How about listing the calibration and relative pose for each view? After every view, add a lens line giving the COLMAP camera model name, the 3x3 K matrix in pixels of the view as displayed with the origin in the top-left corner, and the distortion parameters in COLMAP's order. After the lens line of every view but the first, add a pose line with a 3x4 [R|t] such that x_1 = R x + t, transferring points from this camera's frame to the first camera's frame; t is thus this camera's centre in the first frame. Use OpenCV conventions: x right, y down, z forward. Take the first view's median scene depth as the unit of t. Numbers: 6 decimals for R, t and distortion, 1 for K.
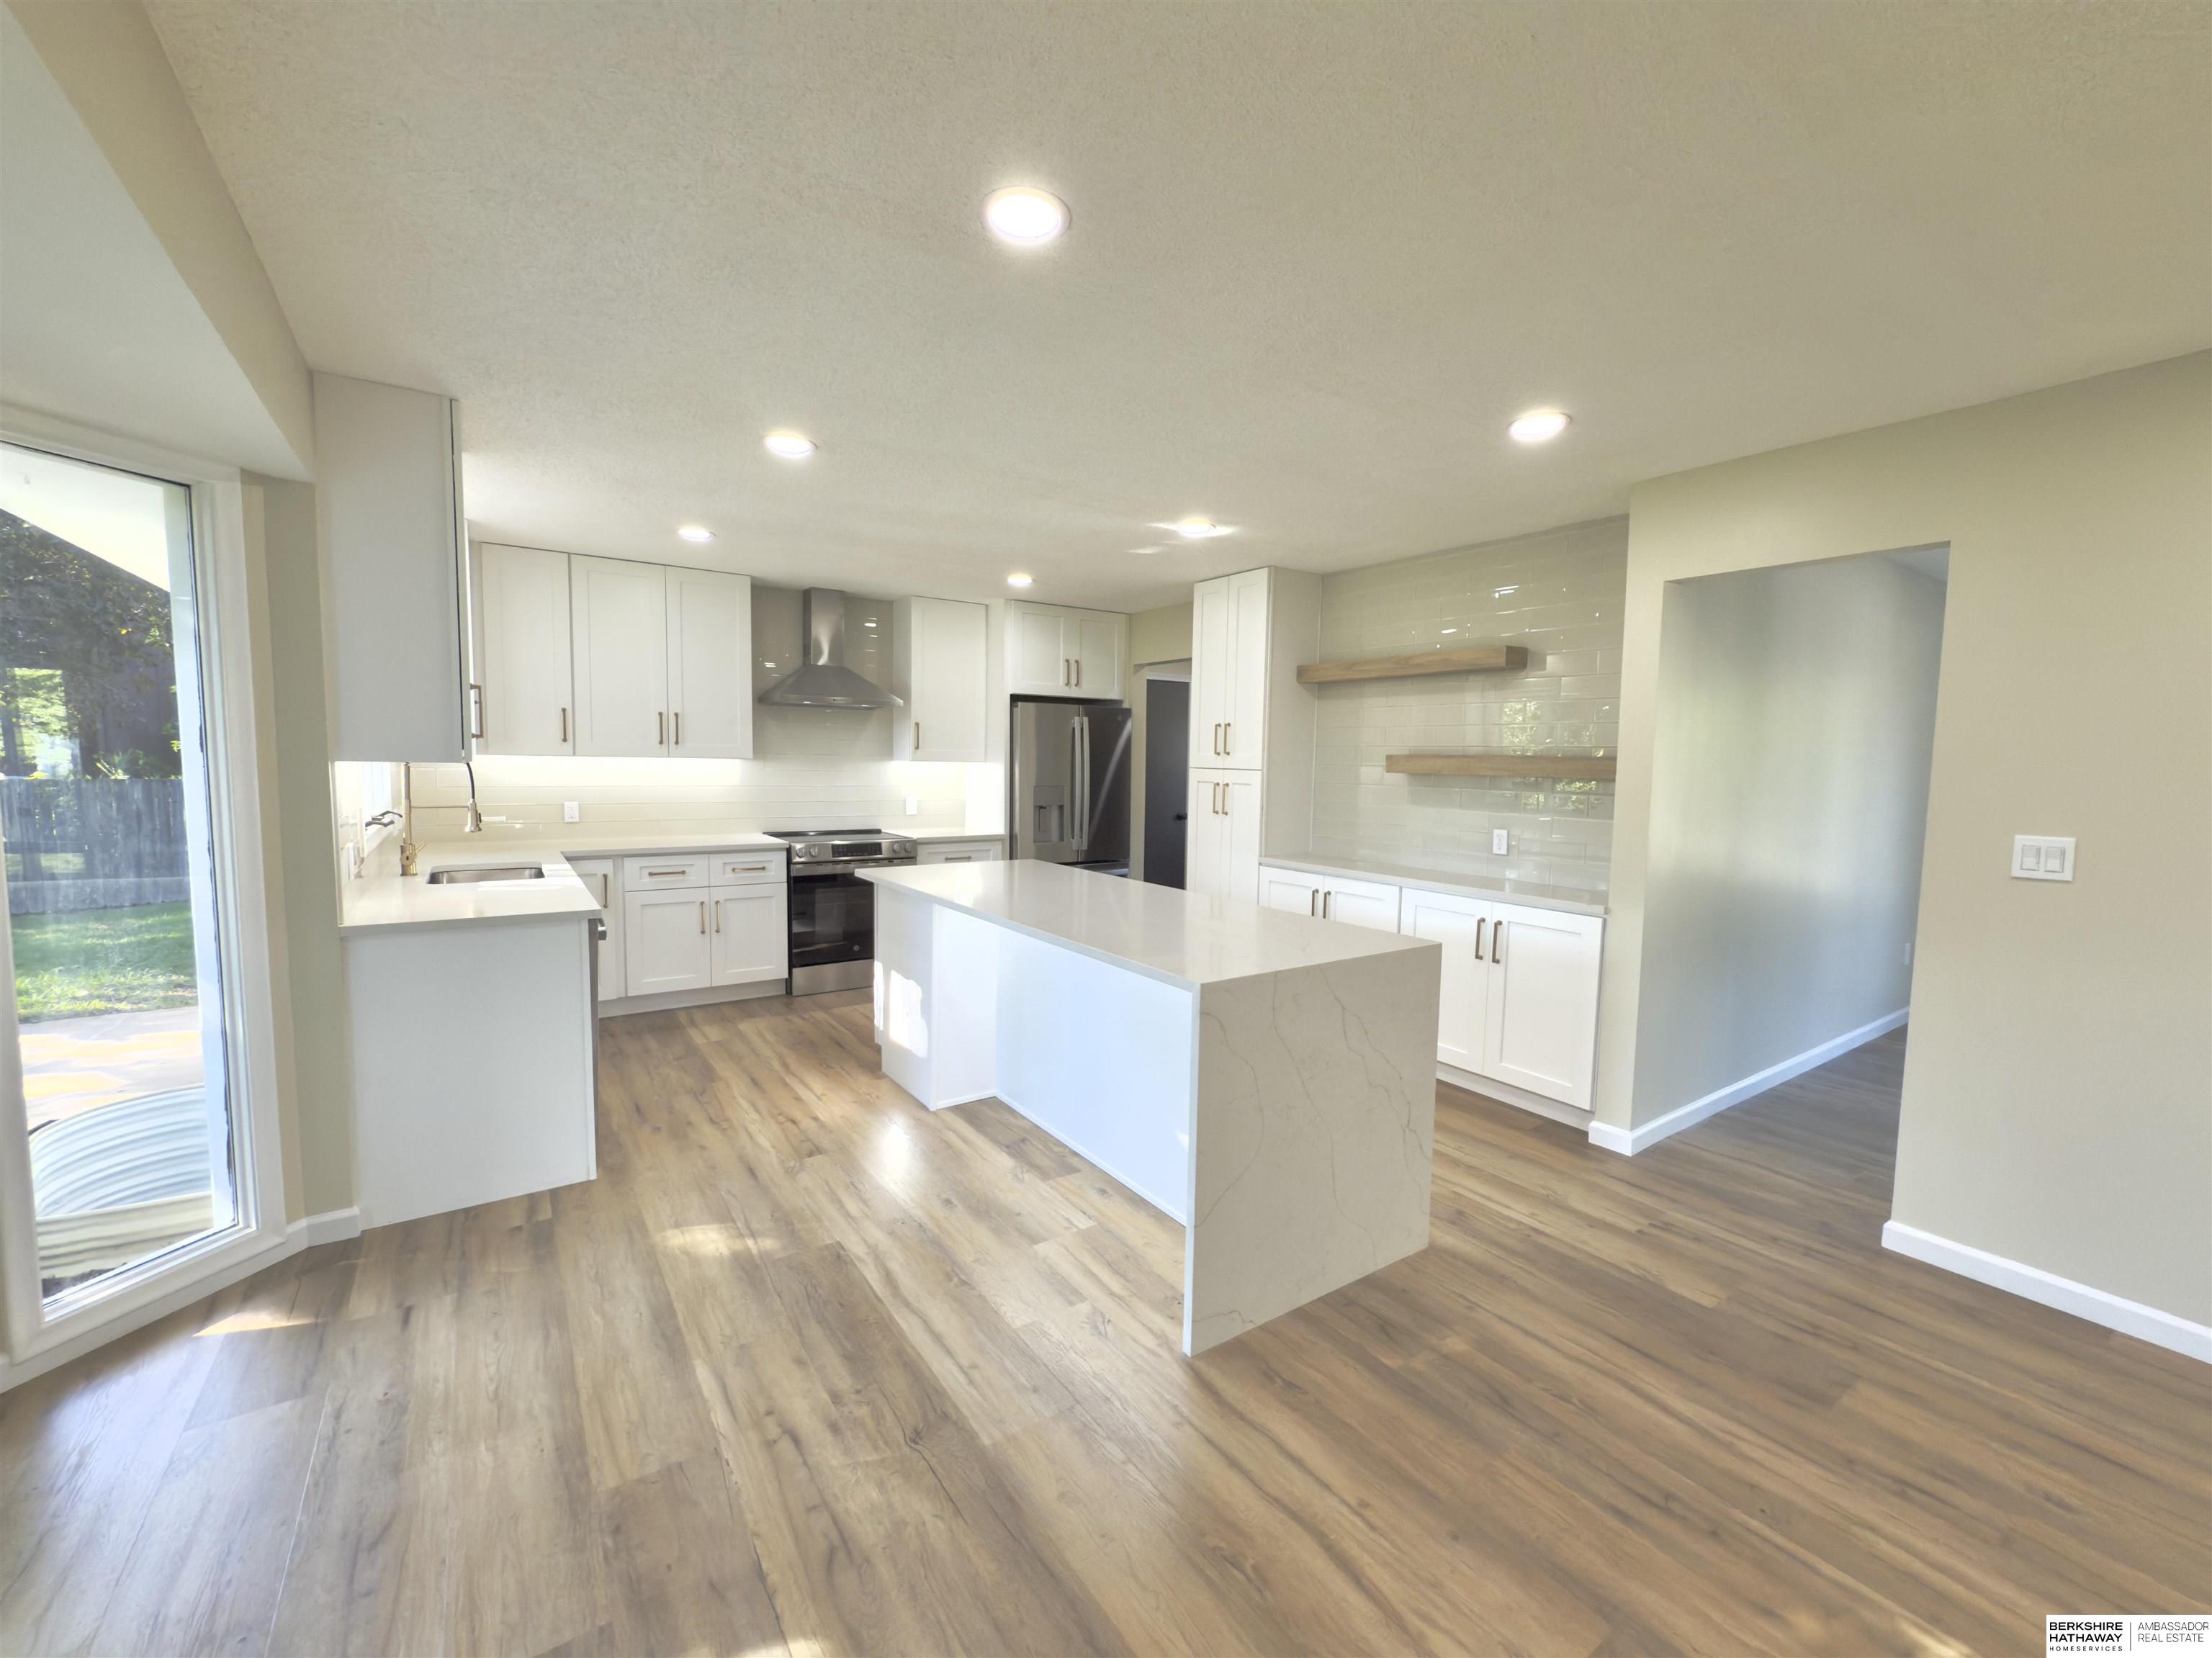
lens RADIAL K [[904.1, 0, 1107.5], [0, 904.1, 831.4], [0, 0, 1]] dist [-0.002422, 0.000590]
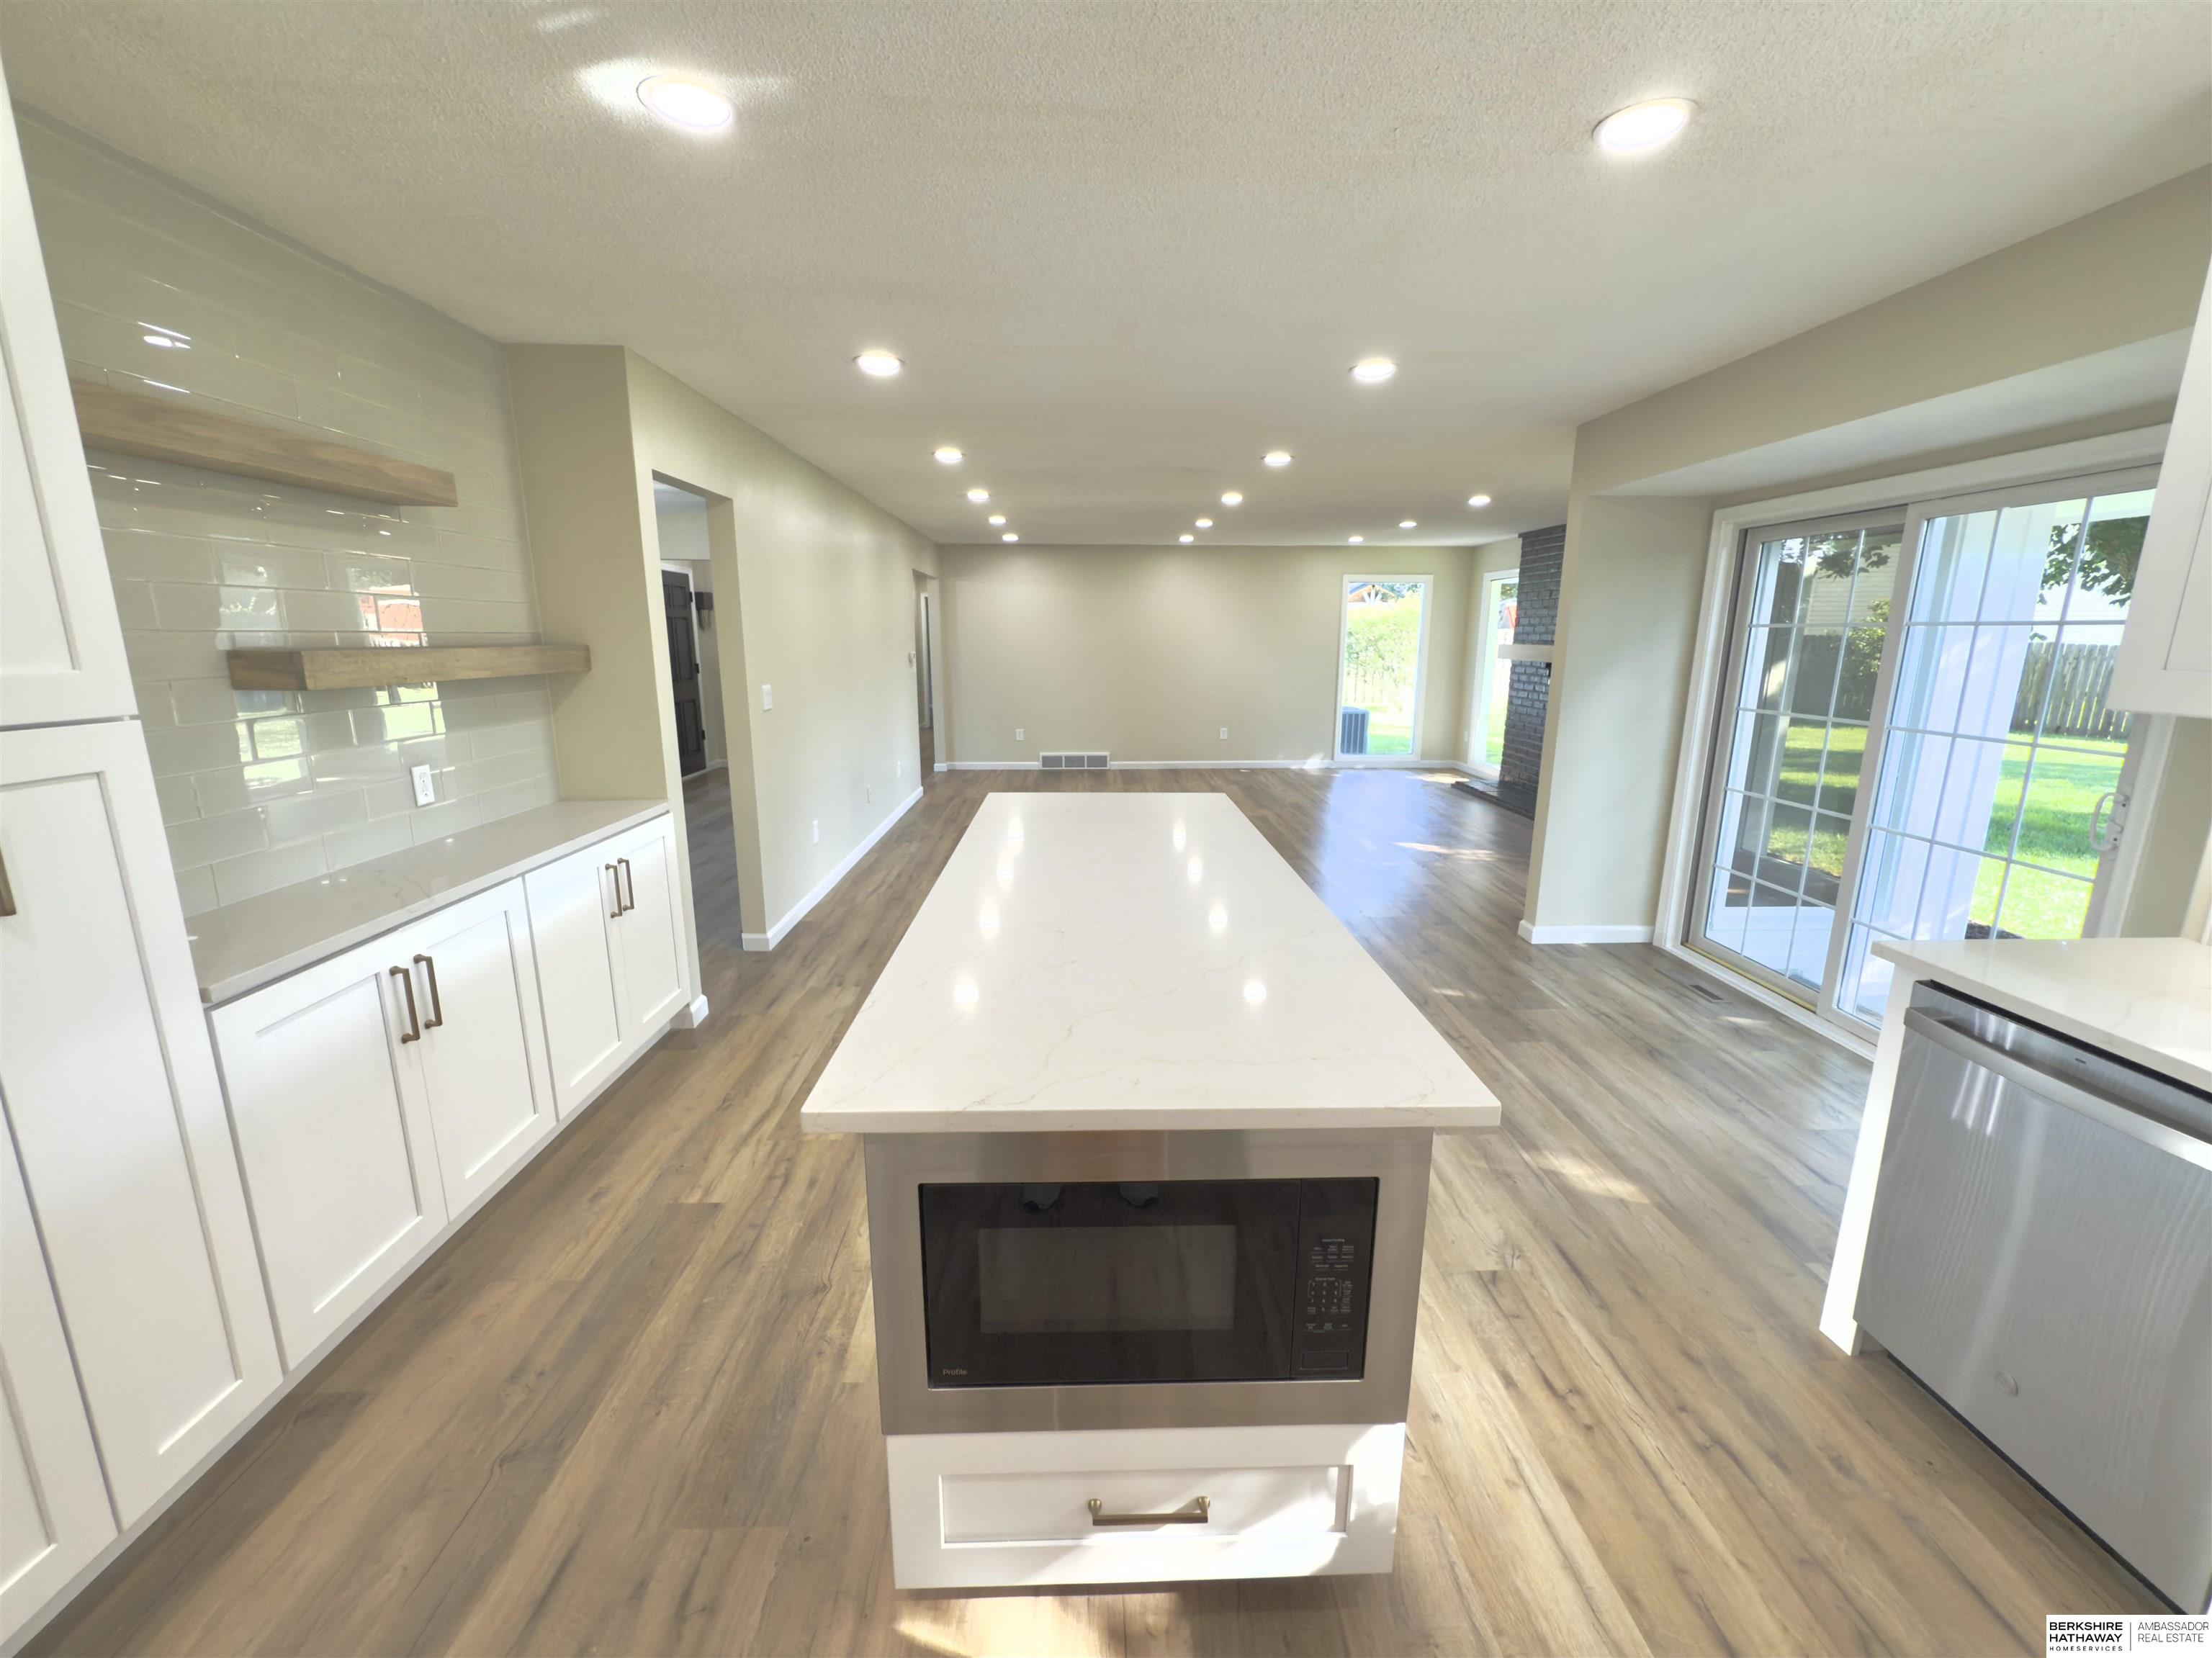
lens RADIAL K [[904.1, 0, 1109.2], [0, 904.1, 828.2], [0, 0, 1]] dist [-0.002422, 0.000590]
pose [[-0.839917, -0.134890, 0.525684, -0.296536], [0.025018, 0.957967, 0.285785, -0.123763], [-0.542137, 0.253187, -0.801239, 1.206612]]
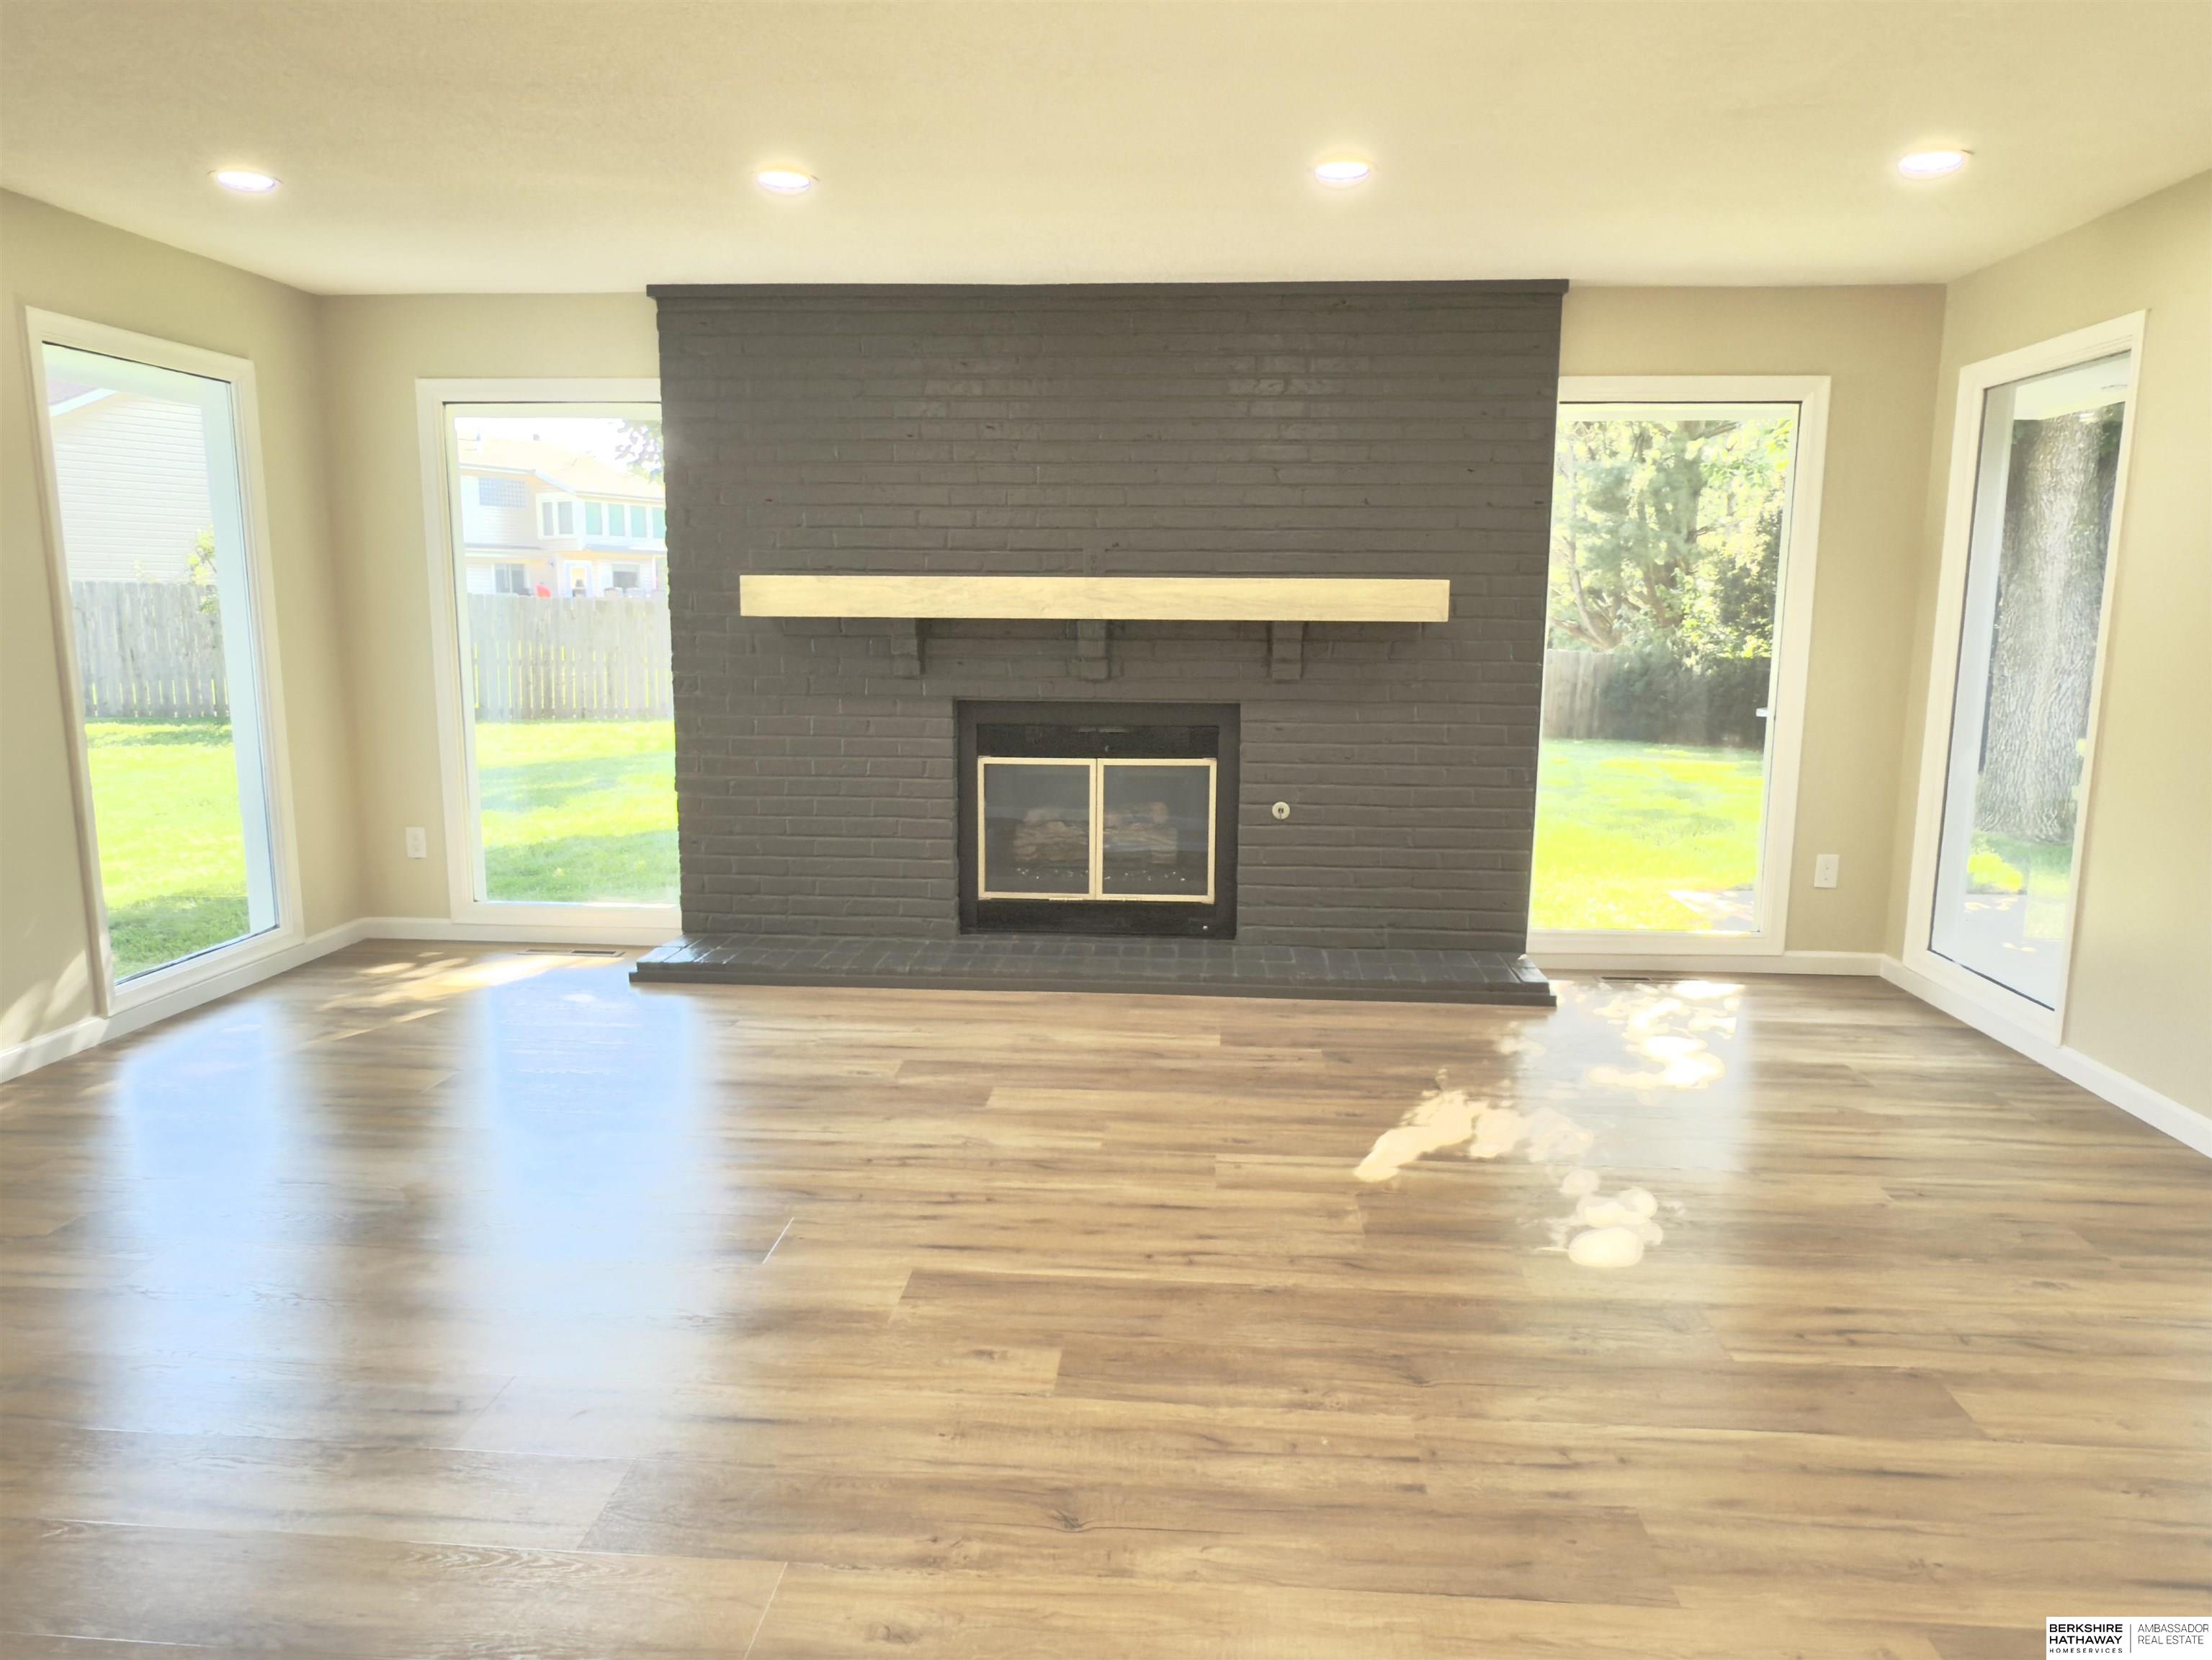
lens RADIAL K [[1480.0, 0, 1102.2], [0, 1480.0, 843.3], [0, 0, 1]] dist [-0.000524, -0.000930]
pose [[-0.625831, 0.105579, -0.772780, 0.845024], [-0.077936, 0.977372, 0.196647, 0.028014], [0.776055, 0.183295, -0.603441, 0.059176]]
